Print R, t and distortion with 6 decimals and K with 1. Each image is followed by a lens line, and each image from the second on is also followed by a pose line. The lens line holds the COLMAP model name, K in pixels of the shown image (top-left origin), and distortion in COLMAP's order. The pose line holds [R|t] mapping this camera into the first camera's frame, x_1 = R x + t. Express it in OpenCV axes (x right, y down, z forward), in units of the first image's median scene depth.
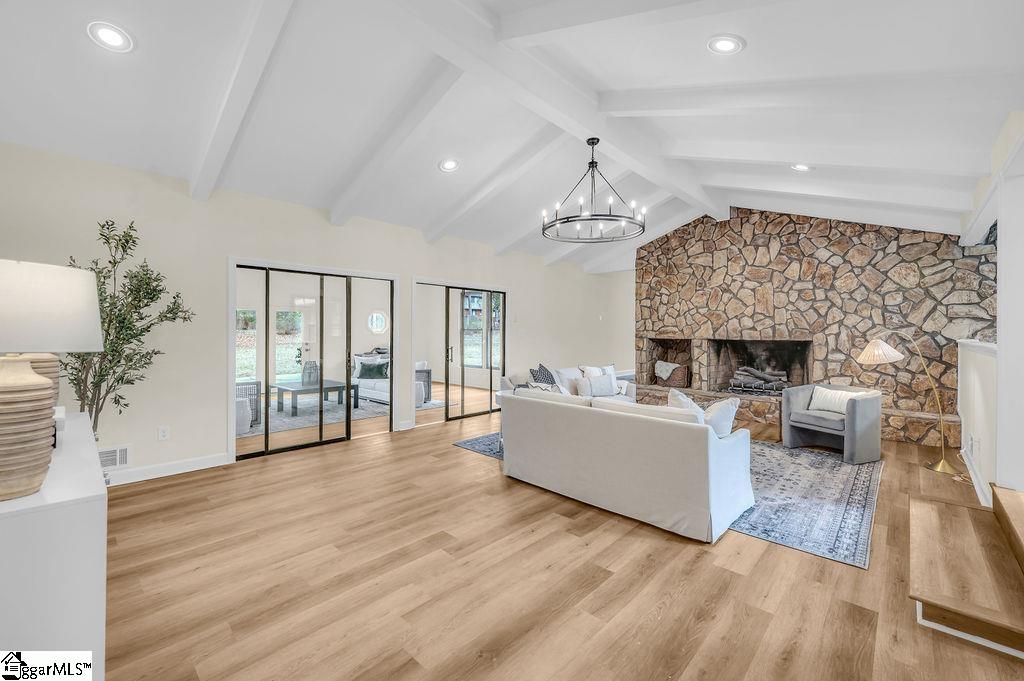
lens RADIAL K [[426.5, 0, 510.9], [0, 426.5, 328.4], [0, 0, 1]] dist [0.001285, 0.000415]
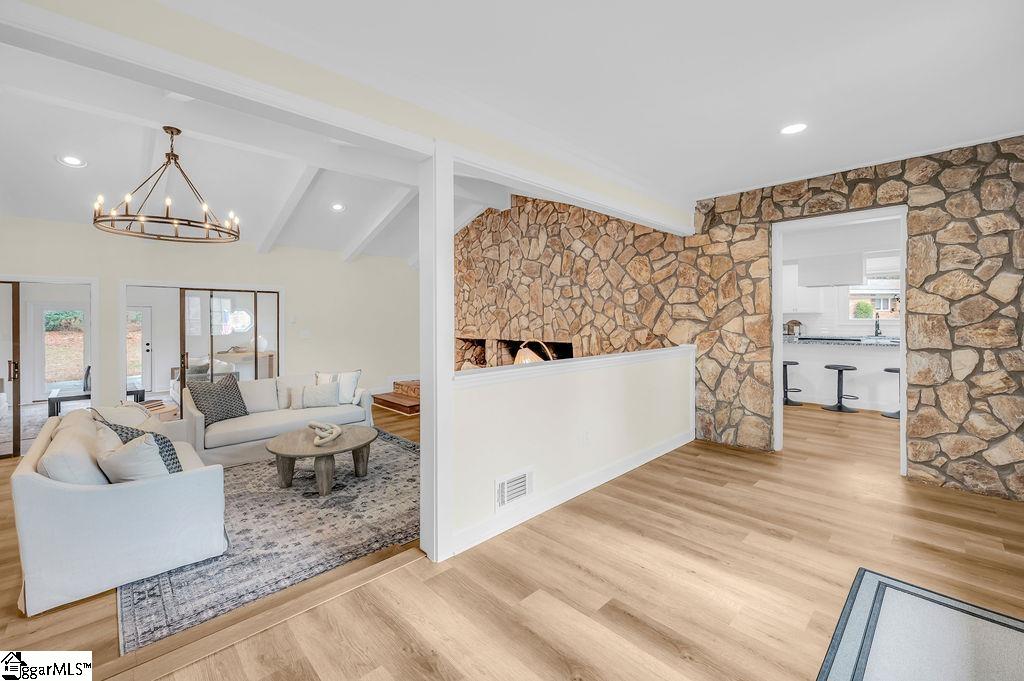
lens RADIAL K [[426.5, 0, 510.7], [0, 426.5, 322.0], [0, 0, 1]] dist [-0.000814, -0.000334]
pose [[0.998668, -0.009850, -0.050650, 0.606155], [0.010567, 0.999848, 0.013903, -0.028467], [0.050506, -0.014420, 0.998620, 0.096978]]
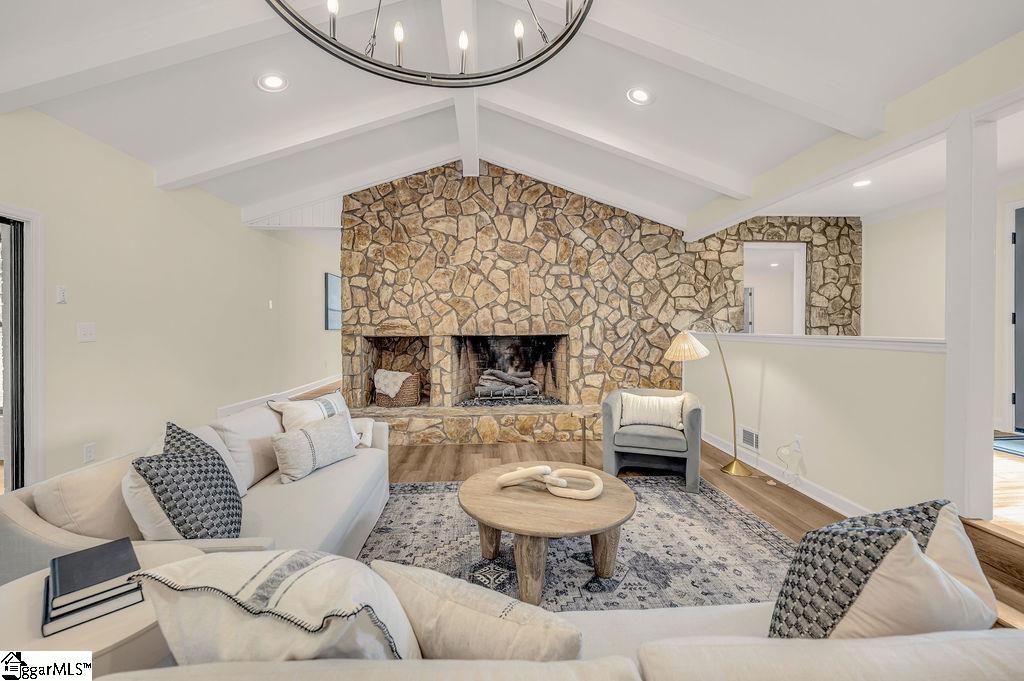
lens RADIAL K [[422.4, 0, 515.2], [0, 422.4, 326.6], [0, 0, 1]] dist [0.001227, 0.000019]
pose [[0.680185, -0.010160, 0.732970, 0.007061], [0.004038, 0.999941, 0.010114, 0.003197], [-0.733030, -0.003920, 0.680186, 0.483747]]
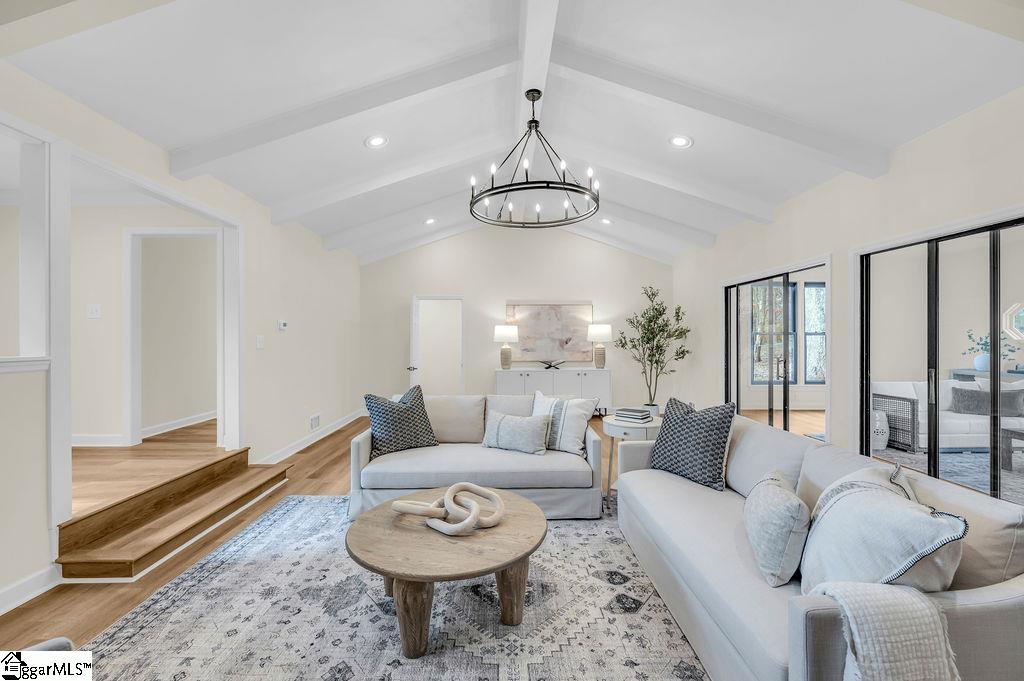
lens RADIAL K [[419.2, 0, 513.5], [0, 419.2, 336.8], [0, 0, 1]] dist [-0.000599, -0.000256]
pose [[-0.718328, -0.003462, -0.695696, 0.487345], [0.004368, 0.999945, -0.009486, 0.009422], [0.695691, -0.009853, -0.718274, 0.986943]]
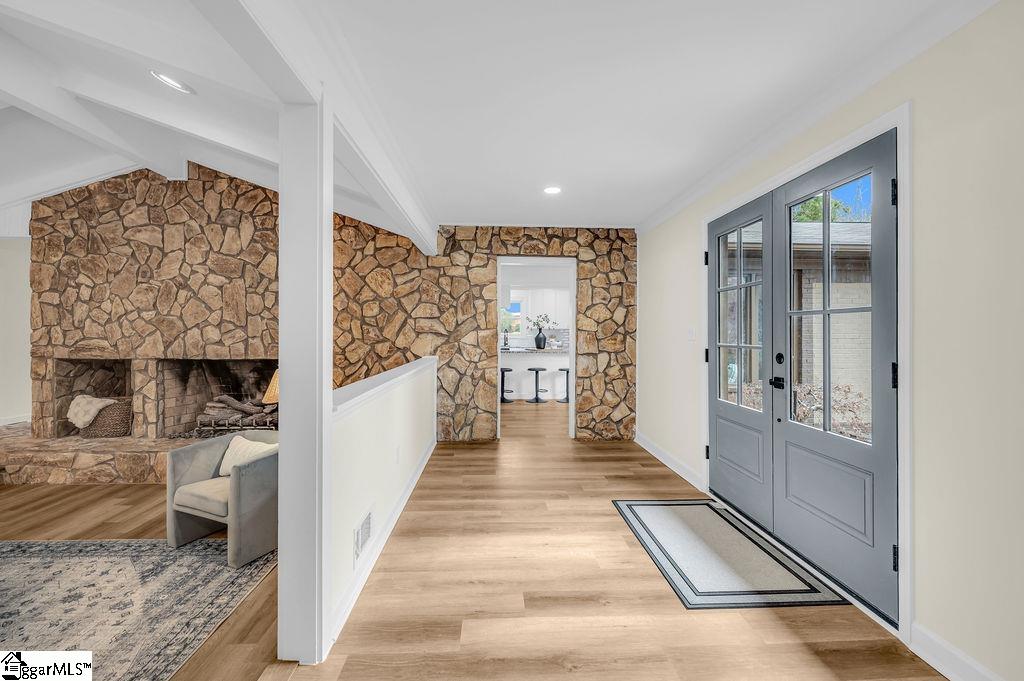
lens RADIAL K [[419.2, 0, 513.5], [0, 419.2, 336.8], [0, 0, 1]] dist [-0.000599, -0.000256]
pose [[0.697784, -0.007852, 0.716266, 0.432354], [-0.007981, 0.999793, 0.018735, -0.028169], [-0.716264, -0.018789, 0.697576, 0.184242]]
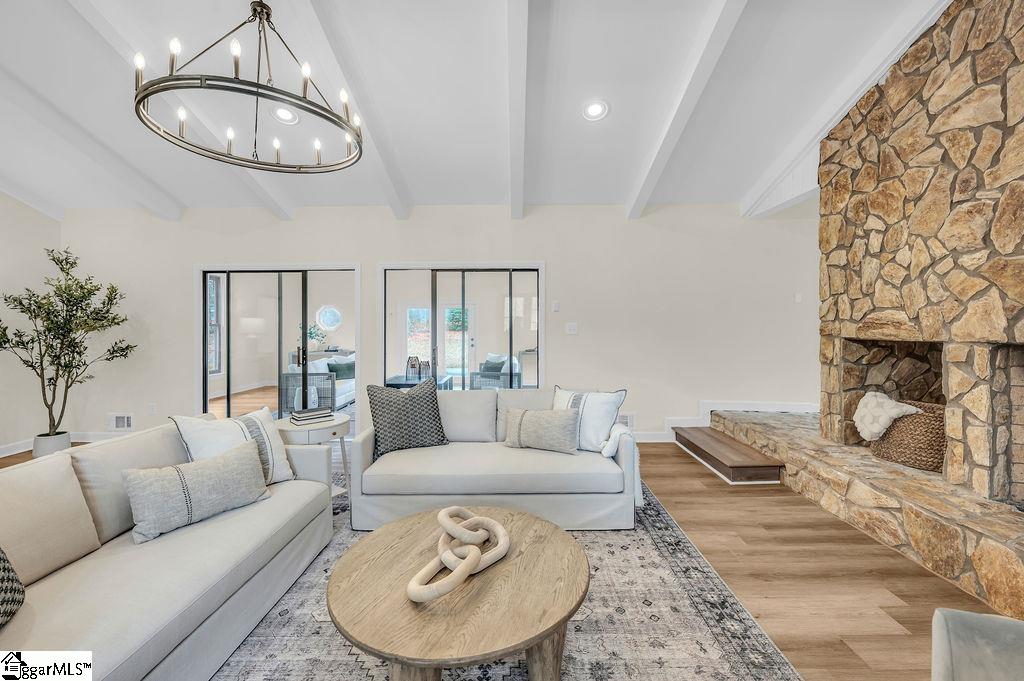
lens RADIAL K [[418.9, 0, 510.5], [0, 418.9, 327.2], [0, 0, 1]] dist [-0.001943, -0.000037]
pose [[0.678134, -0.007144, -0.734903, 0.503488], [0.014085, 0.999895, 0.003277, 0.007093], [0.734803, -0.012574, 0.678164, 0.566743]]
